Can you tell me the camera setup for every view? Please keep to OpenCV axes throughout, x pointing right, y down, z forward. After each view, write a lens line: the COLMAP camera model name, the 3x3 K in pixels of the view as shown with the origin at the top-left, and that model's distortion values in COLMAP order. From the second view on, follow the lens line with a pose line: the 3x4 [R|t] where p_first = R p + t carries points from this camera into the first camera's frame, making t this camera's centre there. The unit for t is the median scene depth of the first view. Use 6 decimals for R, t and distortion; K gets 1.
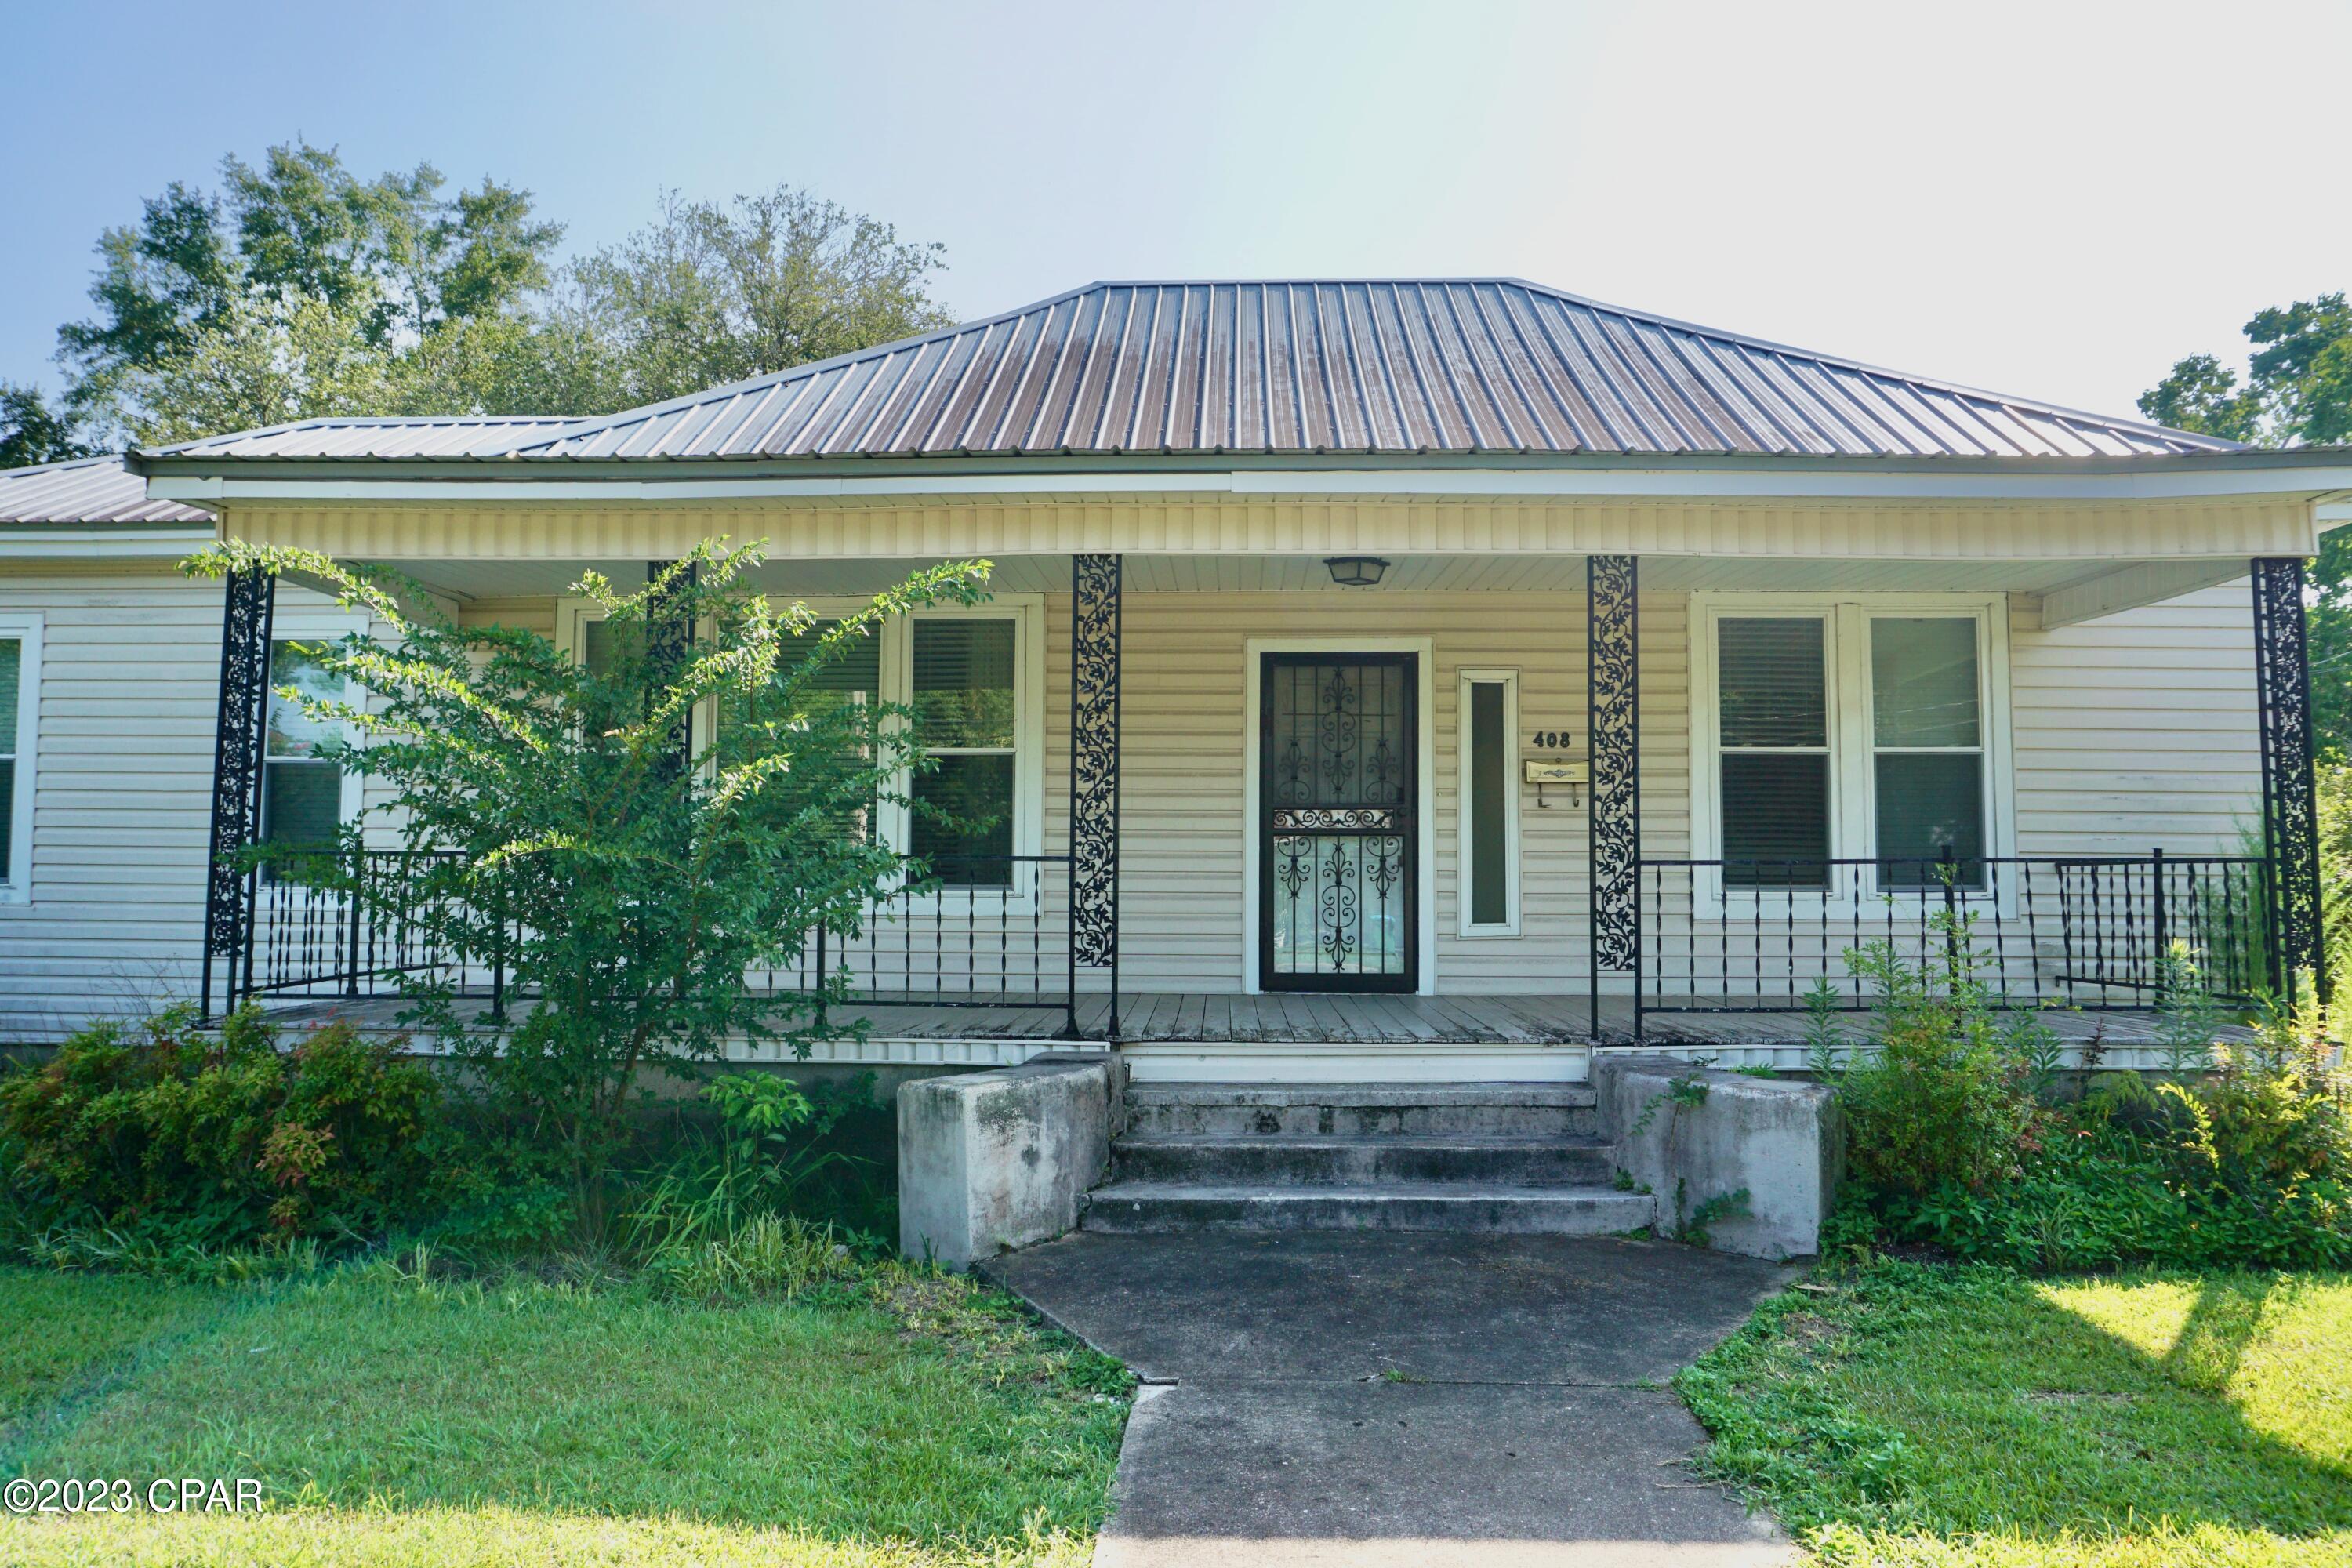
lens RADIAL K [[1635.5, 0, 1176.0], [0, 1635.5, 784.0], [0, 0, 1]] dist [-0.059543, 0.064226]
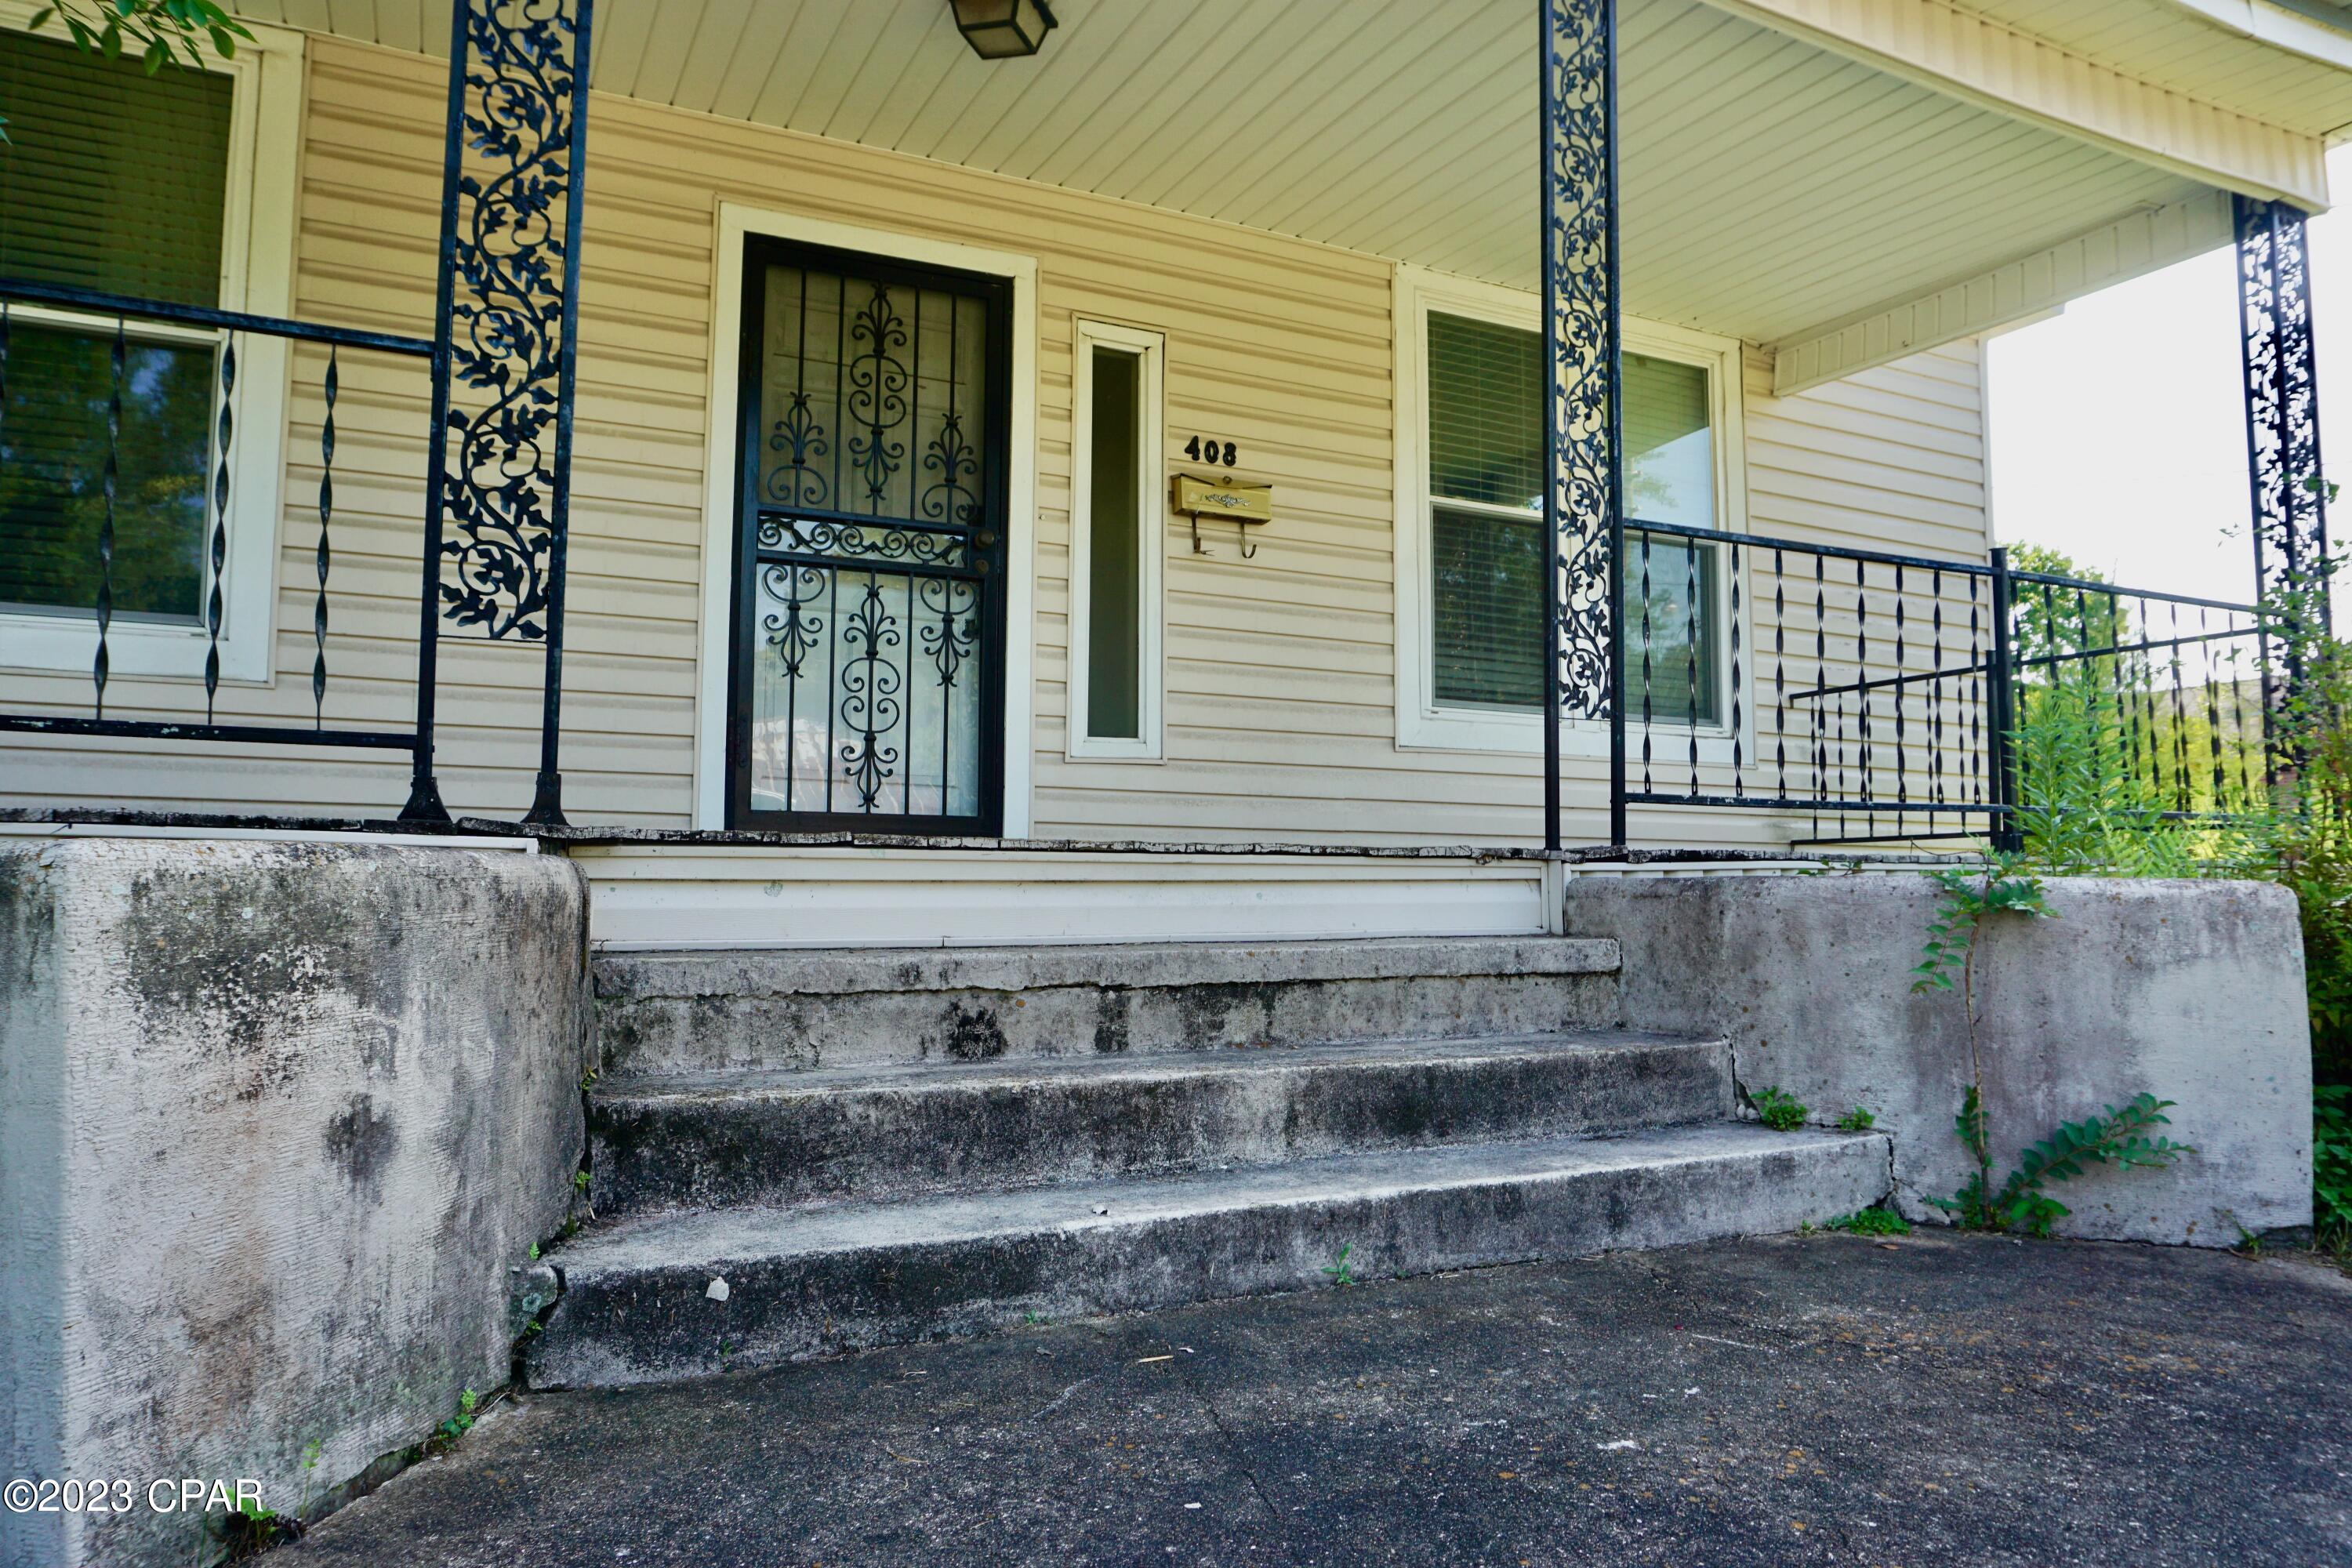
lens RADIAL K [[1573.9, 0, 1183.0], [0, 1573.9, 788.7], [0, 0, 1]] dist [-0.055734, 0.030859]
pose [[0.881286, 0.032583, 0.471458, -0.061181], [-0.028202, 0.999468, -0.016358, 0.115089], [-0.471740, 0.001120, 0.881737, 0.480259]]
